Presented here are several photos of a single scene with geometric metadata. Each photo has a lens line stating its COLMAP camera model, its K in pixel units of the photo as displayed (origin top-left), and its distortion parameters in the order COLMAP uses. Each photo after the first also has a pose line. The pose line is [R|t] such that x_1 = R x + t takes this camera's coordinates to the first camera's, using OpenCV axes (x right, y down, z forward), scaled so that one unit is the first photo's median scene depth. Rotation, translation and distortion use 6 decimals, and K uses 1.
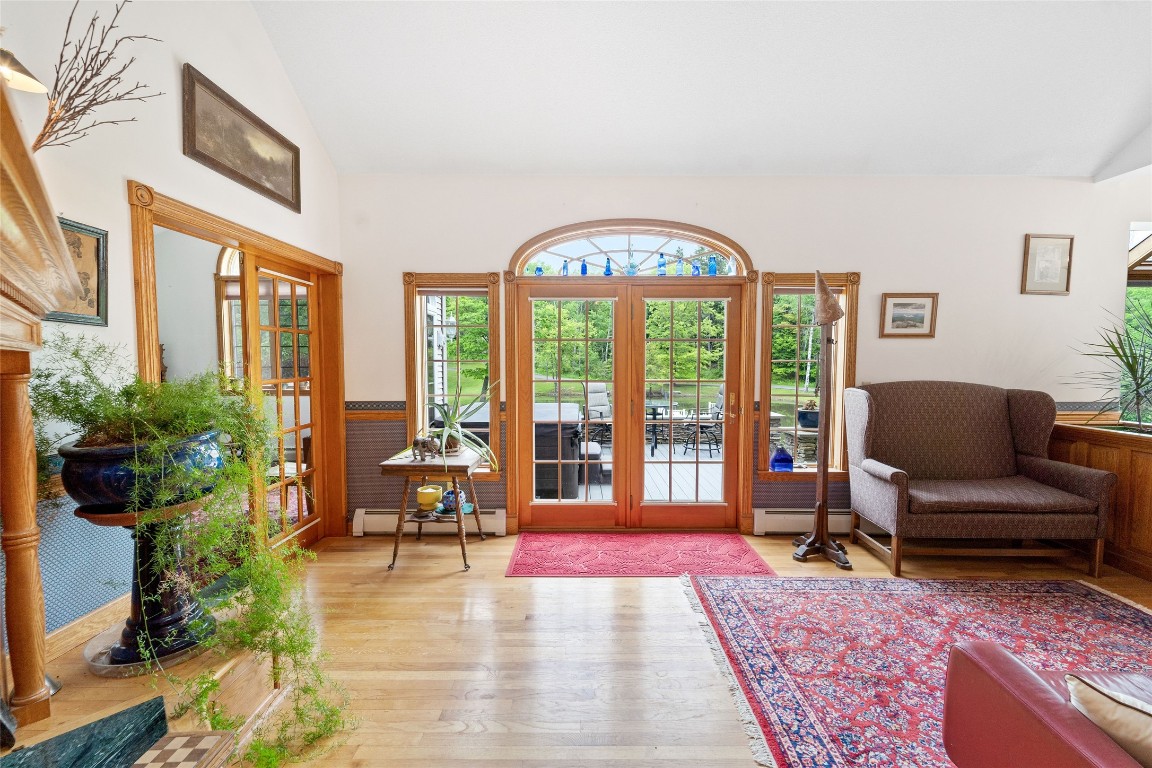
lens RADIAL K [[489.0, 0, 578.3], [0, 489.0, 380.8], [0, 0, 1]] dist [0.004148, -0.000944]
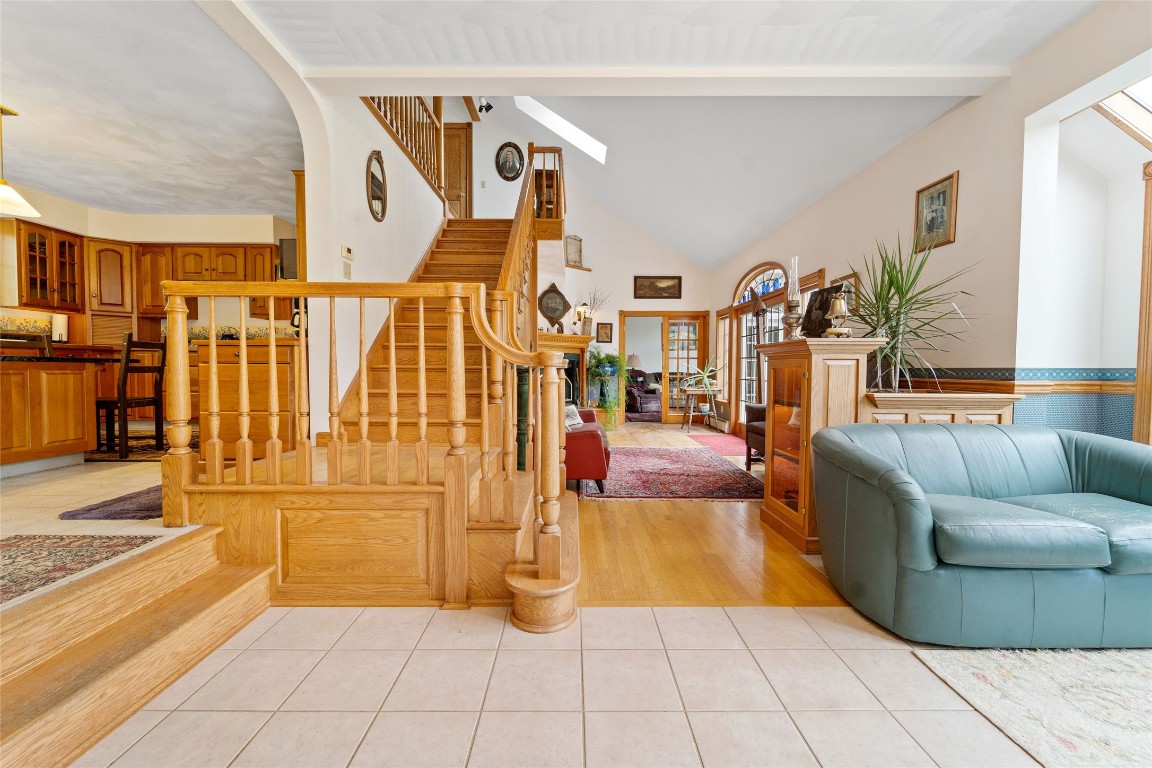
lens RADIAL K [[489.0, 0, 574.0], [0, 489.0, 384.2], [0, 0, 1]] dist [0.004148, -0.000944]
pose [[-0.028904, 0.029184, -0.999156, 2.332119], [-0.057253, 0.997884, 0.030803, 0.100068], [0.997941, 0.058095, -0.027172, 0.490221]]
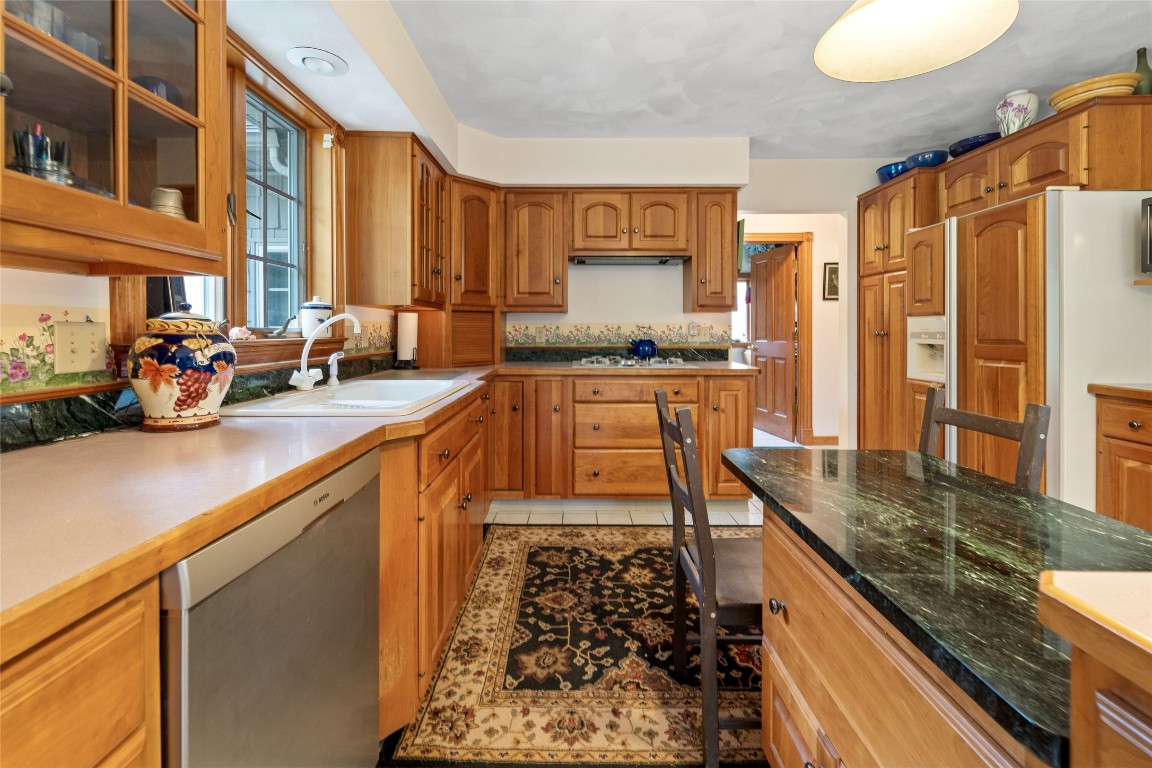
lens RADIAL K [[489.0, 0, 578.8], [0, 489.0, 331.0], [0, 0, 1]] dist [0.004148, -0.000944]
pose [[-0.010543, 0.001239, -0.999944, 1.586510], [-0.049918, 0.998752, 0.001763, 0.030407], [0.998698, 0.049934, -0.010468, -1.065807]]
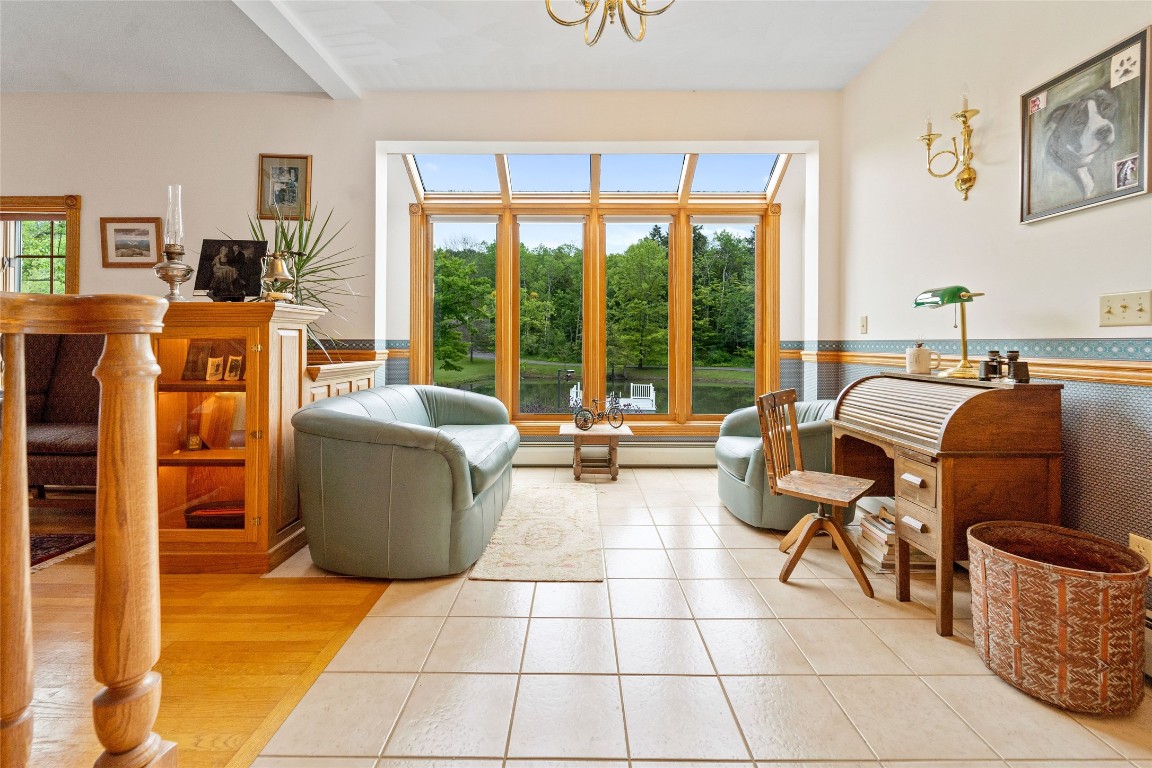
lens RADIAL K [[489.0, 0, 585.1], [0, 489.0, 339.8], [0, 0, 1]] dist [0.004148, -0.000944]
pose [[0.999990, 0.003224, -0.003021, 1.840071], [-0.003396, 0.998255, -0.058944, 0.117593], [0.002826, 0.058954, 0.998257, 0.131060]]
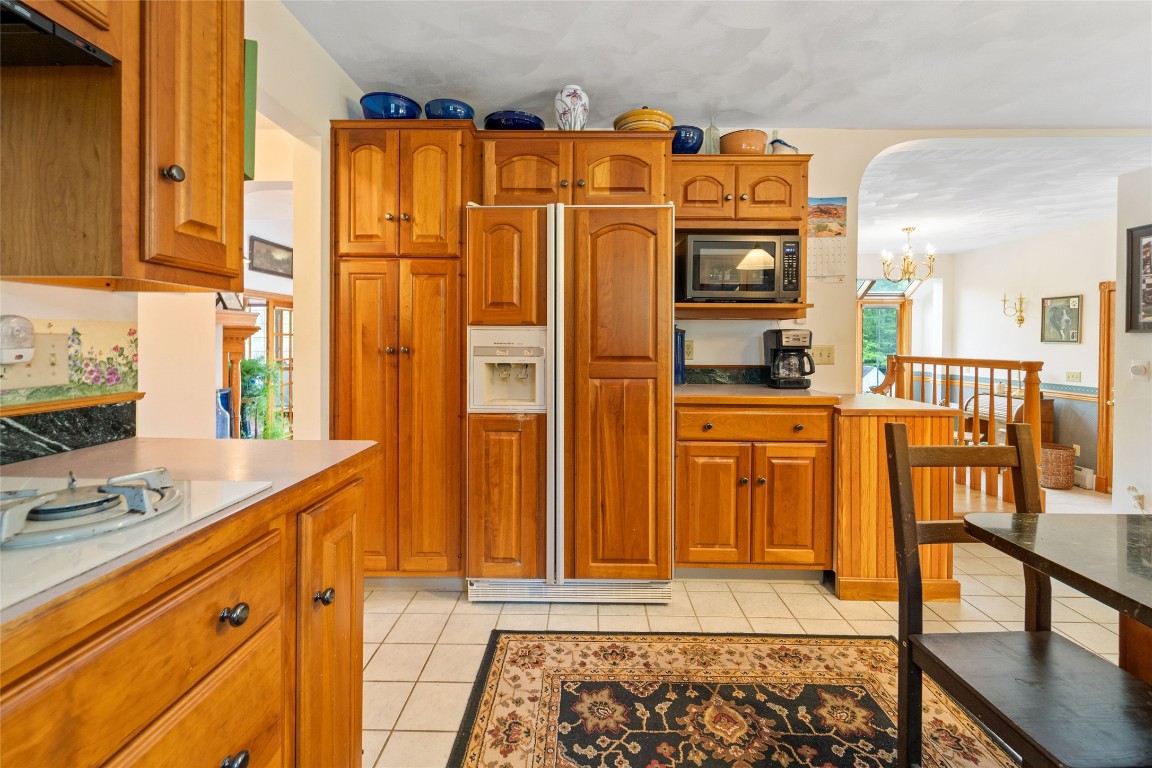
lens RADIAL K [[489.0, 0, 578.9], [0, 489.0, 342.9], [0, 0, 1]] dist [0.004148, -0.000944]
pose [[0.999532, 0.005125, -0.030173, 0.748485], [-0.006524, 0.998899, -0.046462, 0.026302], [0.029902, 0.046637, 0.998464, -1.104496]]
